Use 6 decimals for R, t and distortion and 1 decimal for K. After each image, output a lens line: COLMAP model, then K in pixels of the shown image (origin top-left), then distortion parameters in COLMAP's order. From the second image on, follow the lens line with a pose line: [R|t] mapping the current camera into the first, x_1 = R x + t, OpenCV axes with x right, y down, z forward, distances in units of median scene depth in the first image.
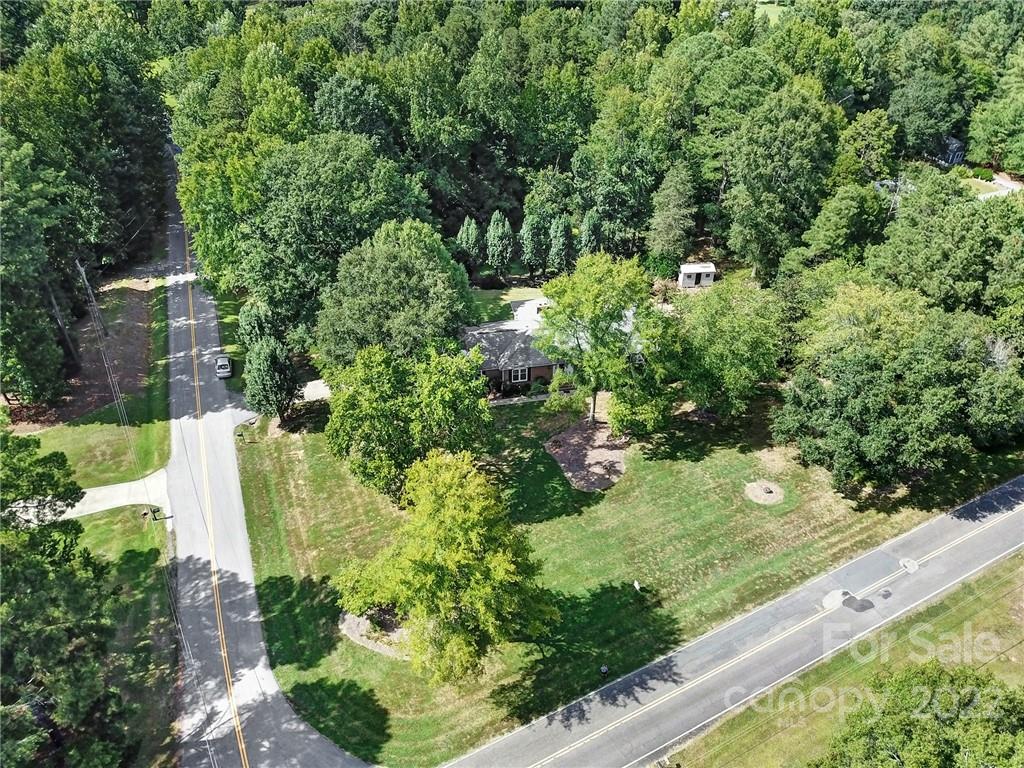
lens RADIAL K [[774.4, 0, 512.0], [0, 774.4, 384.0], [0, 0, 1]] dist [0.030177, -0.001570]
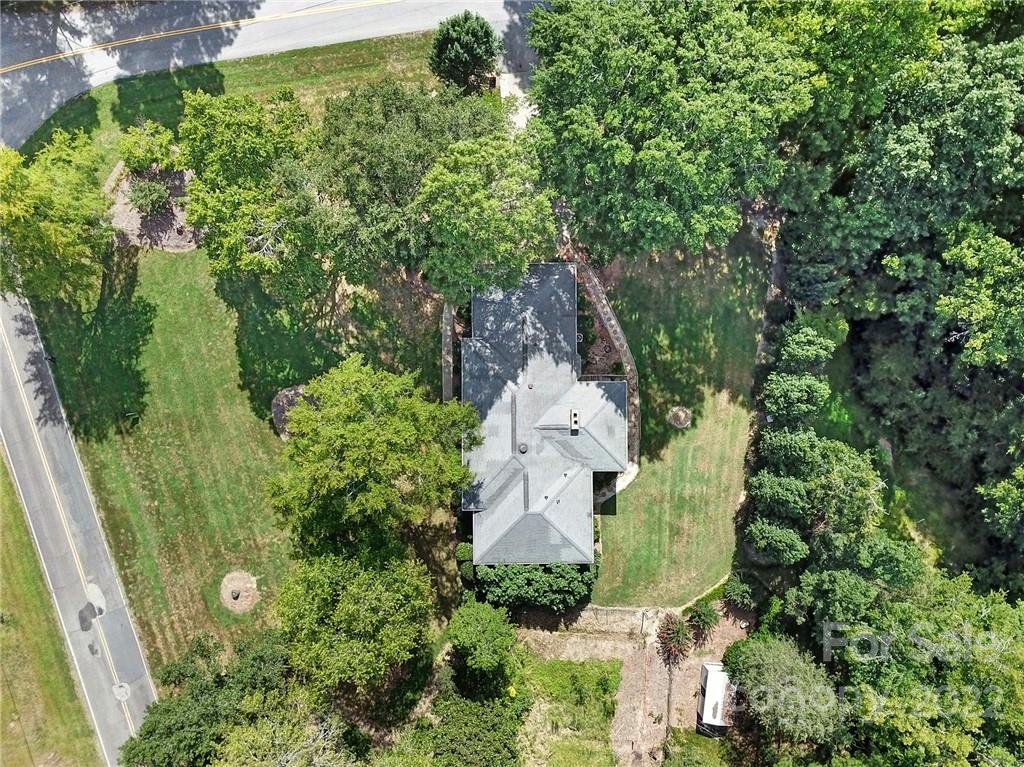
lens RADIAL K [[774.4, 0, 512.0], [0, 774.4, 383.5], [0, 0, 1]] dist [0.030177, -0.001570]
pose [[-0.183272, 0.982810, -0.022276, 0.050253], [-0.619367, -0.097842, 0.778981, -0.900541], [0.763411, 0.156563, 0.626651, 0.744113]]
